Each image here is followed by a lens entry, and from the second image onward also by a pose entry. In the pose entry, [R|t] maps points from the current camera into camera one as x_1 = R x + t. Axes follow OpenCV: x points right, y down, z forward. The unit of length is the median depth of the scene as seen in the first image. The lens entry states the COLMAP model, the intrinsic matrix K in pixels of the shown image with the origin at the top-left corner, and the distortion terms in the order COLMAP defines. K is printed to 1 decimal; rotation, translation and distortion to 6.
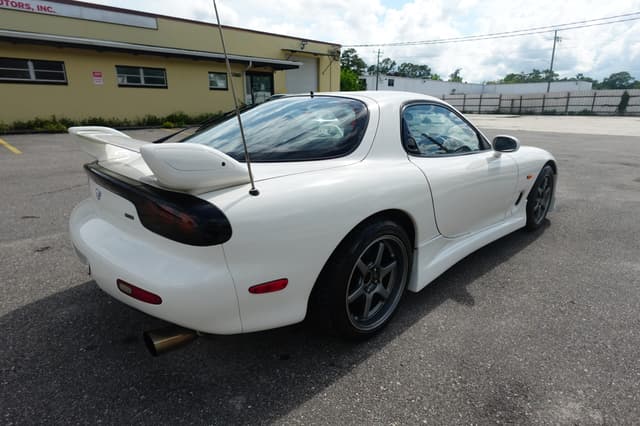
lens RADIAL K [[363.1, 0, 320.3], [0, 363.1, 215.8], [0, 0, 1]] dist [0.000547, 0.000949]
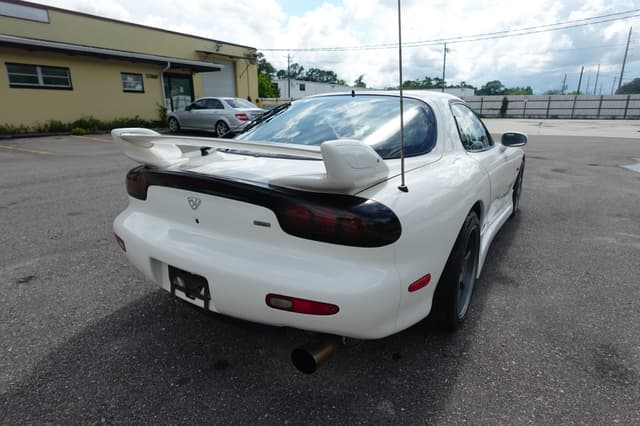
lens RADIAL K [[363.1, 0, 320.5], [0, 363.1, 215.8], [0, 0, 1]] dist [0.000547, 0.000949]
pose [[0.971511, -0.068736, 0.226806, -0.058645], [0.071242, 0.997455, -0.002869, -0.000495], [-0.226032, 0.018945, 0.973936, 0.008978]]
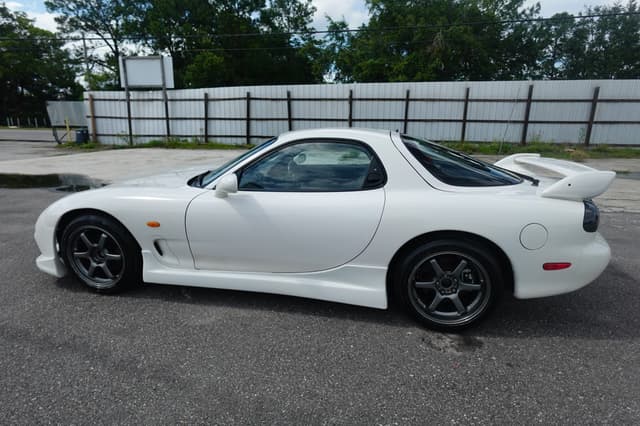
lens RADIAL K [[363.1, 0, 321.8], [0, 363.1, 212.3], [0, 0, 1]] dist [0.000547, 0.000949]
pose [[-0.589939, -0.208500, 0.780064, -0.144603], [0.223434, 0.886209, 0.405847, -0.105527], [-0.775919, 0.413717, -0.476223, 0.308256]]
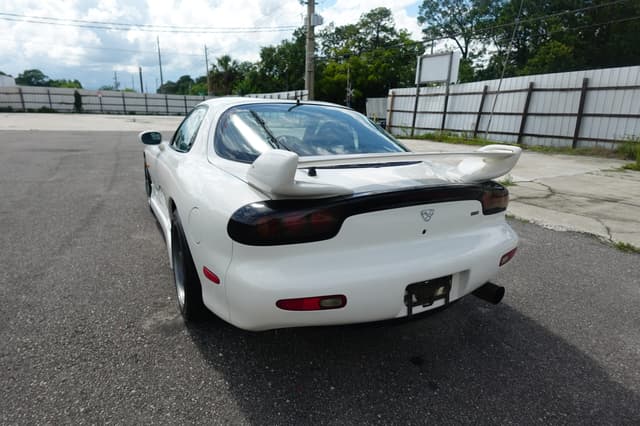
lens RADIAL K [[363.1, 0, 321.5], [0, 363.1, 213.3], [0, 0, 1]] dist [0.000547, 0.000949]
pose [[0.252504, -0.256387, 0.933010, -0.175025], [0.253794, 0.948045, 0.191833, -0.035022], [-0.933719, 0.188354, 0.304454, 0.110321]]
